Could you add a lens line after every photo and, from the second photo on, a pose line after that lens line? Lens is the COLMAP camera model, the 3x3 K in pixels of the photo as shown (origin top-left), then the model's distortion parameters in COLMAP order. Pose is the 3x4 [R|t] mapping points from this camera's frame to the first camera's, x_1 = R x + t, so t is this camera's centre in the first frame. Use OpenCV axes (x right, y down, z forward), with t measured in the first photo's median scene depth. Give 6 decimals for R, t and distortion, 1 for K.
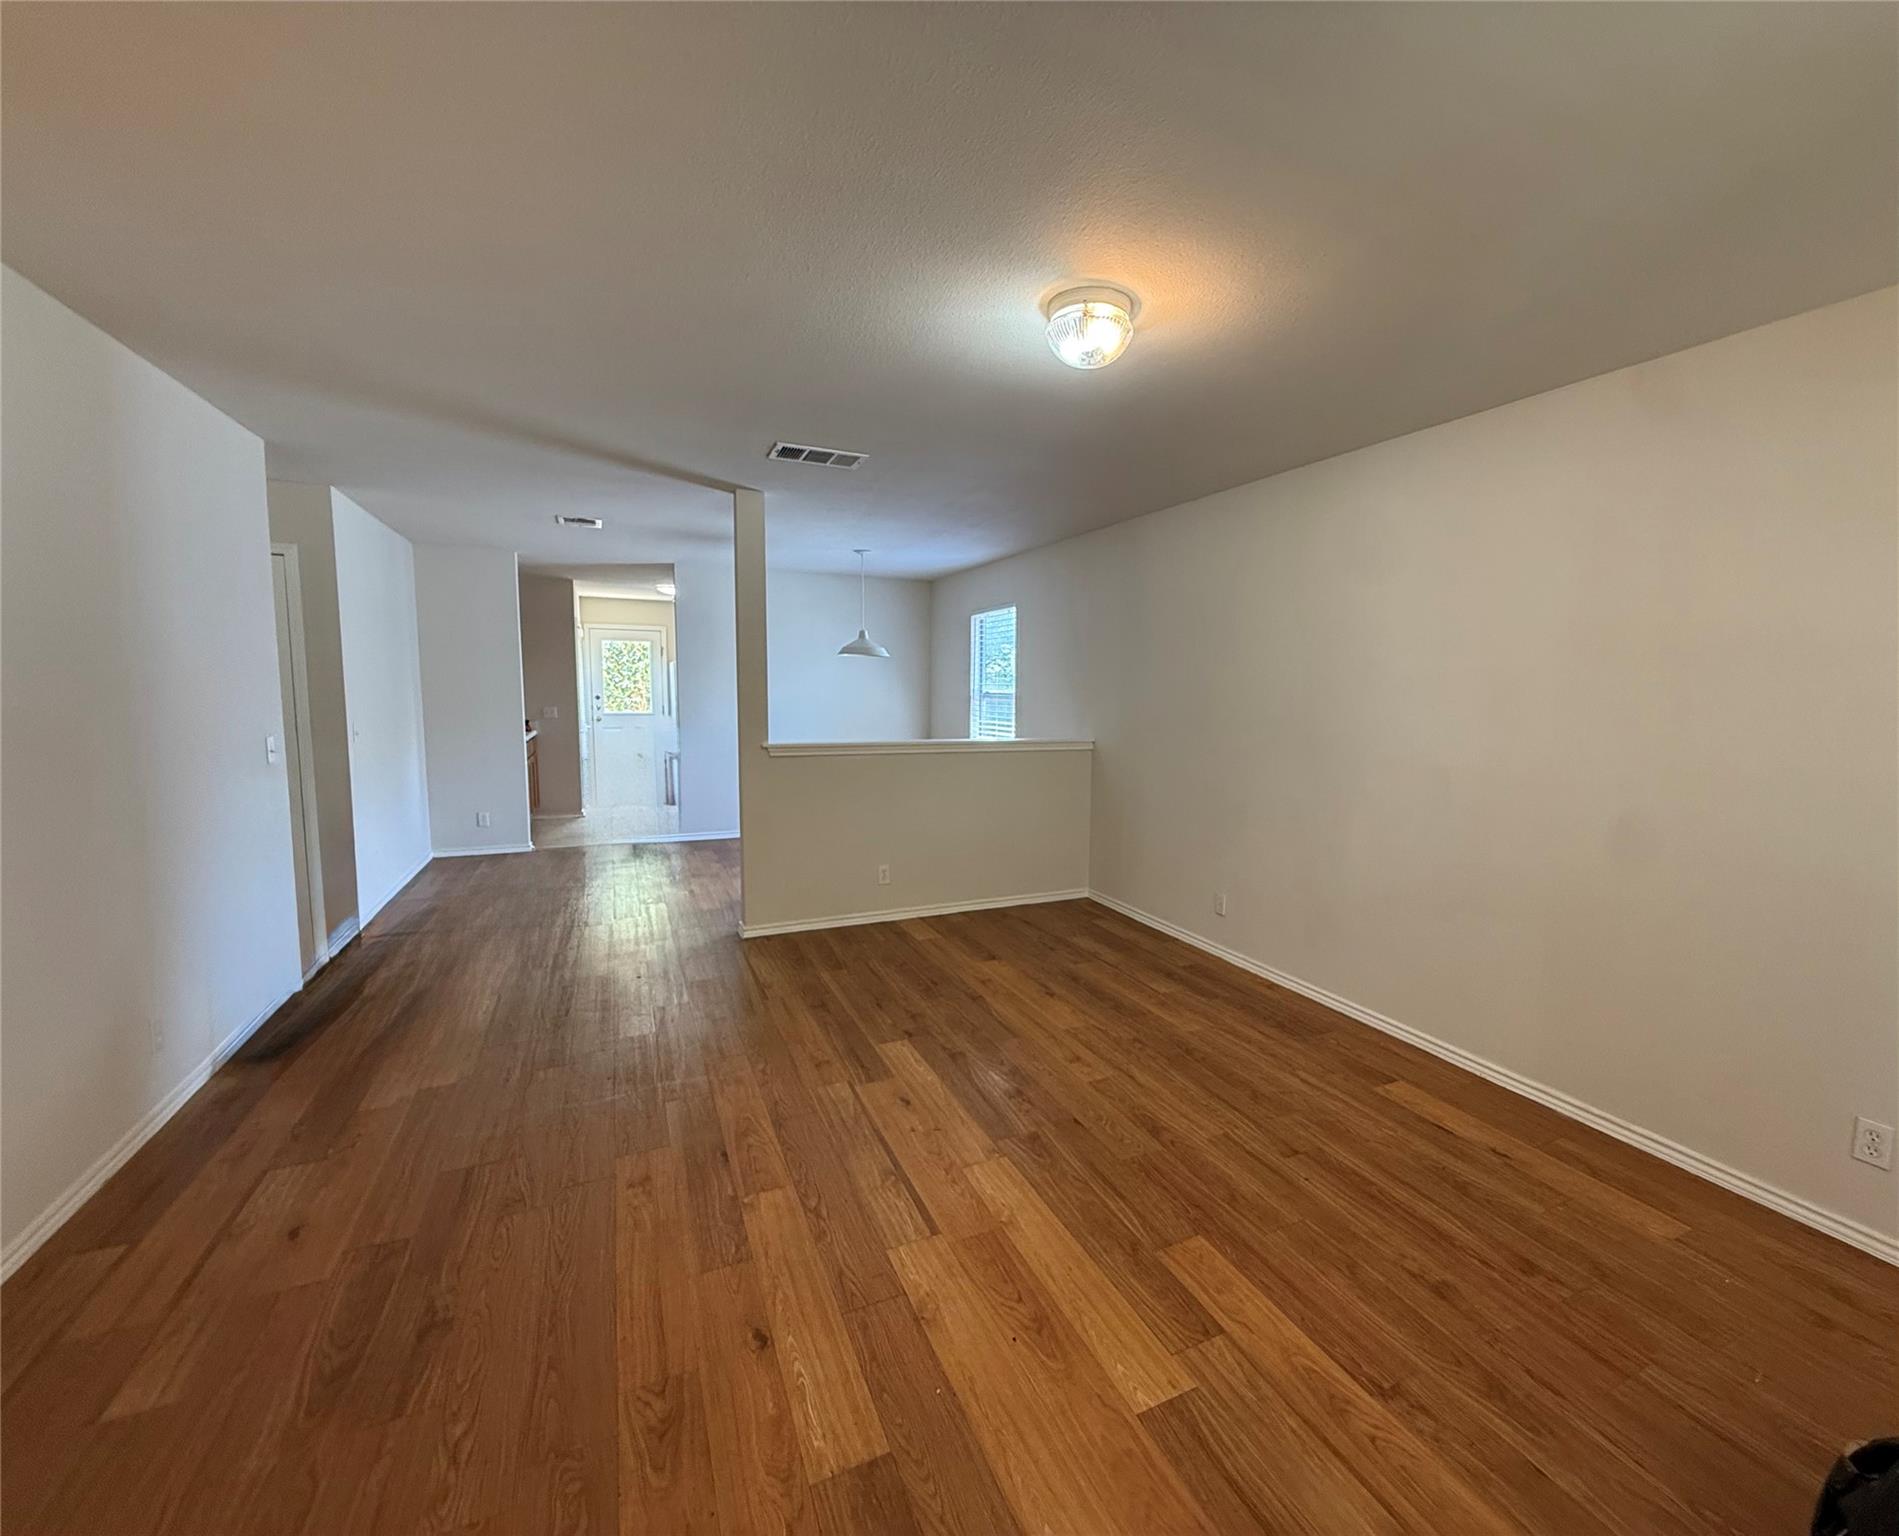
lens RADIAL K [[822.6, 0, 1018.0], [0, 822.6, 758.4], [0, 0, 1]] dist [0.001378, -0.001310]
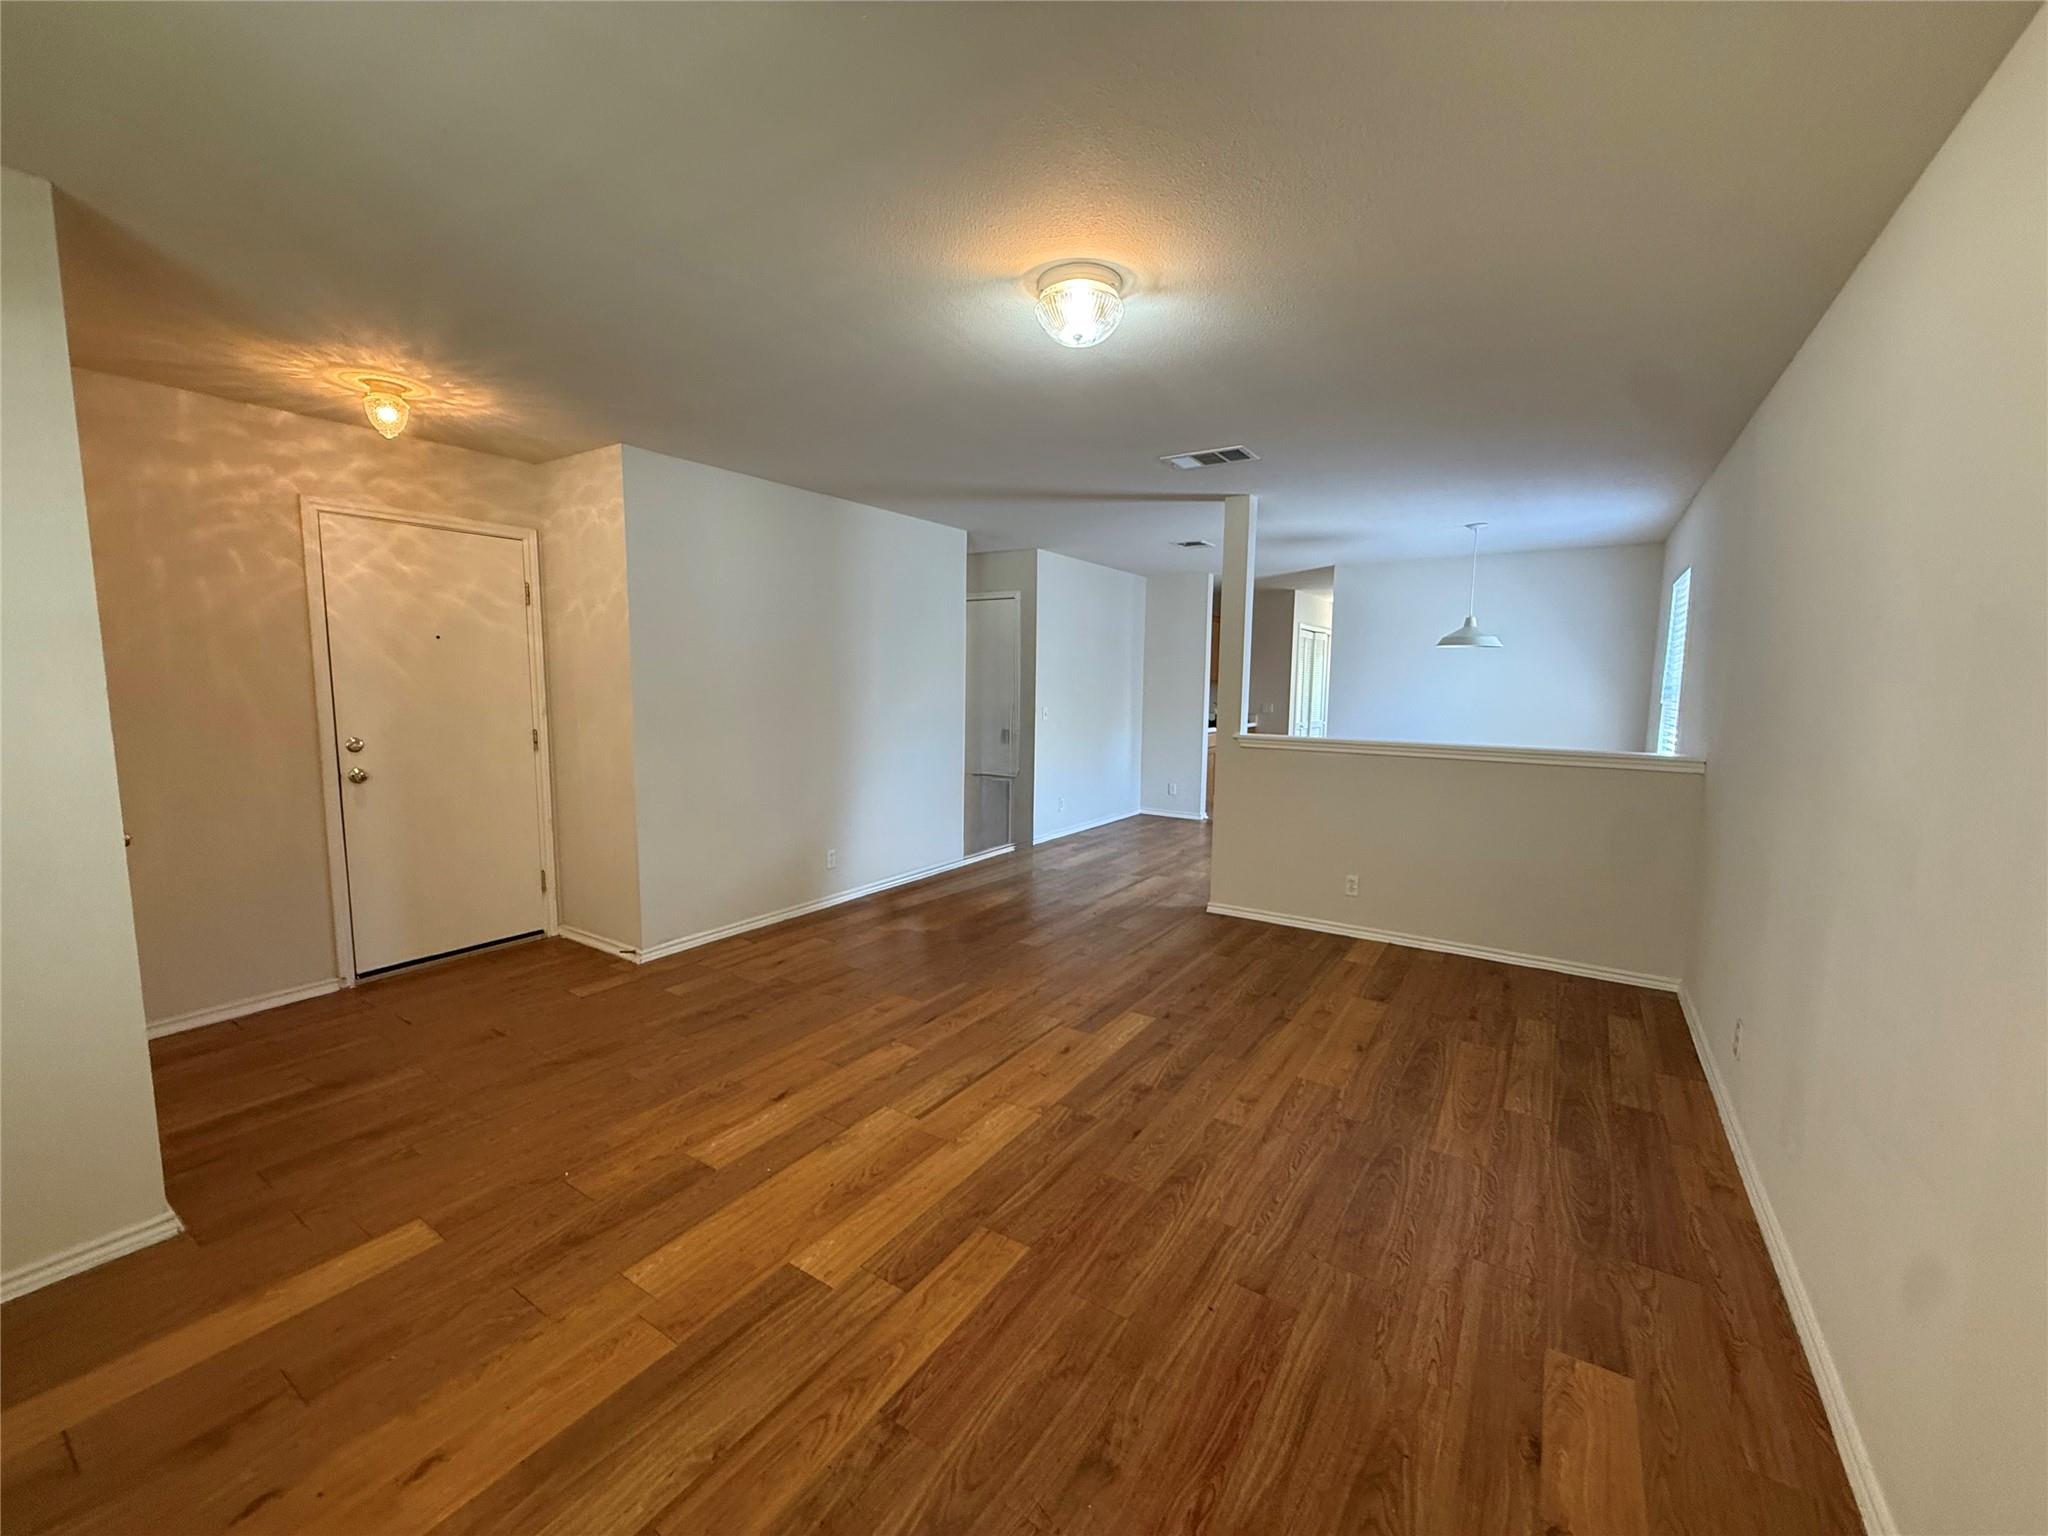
lens RADIAL K [[816.3, 0, 1017.0], [0, 816.3, 770.9], [0, 0, 1]] dist [0.001125, -0.000363]
pose [[0.497625, 0.088330, -0.862883, 0.741343], [-0.079496, 0.995259, 0.056035, -0.012367], [0.863742, 0.040711, 0.502287, 0.375965]]
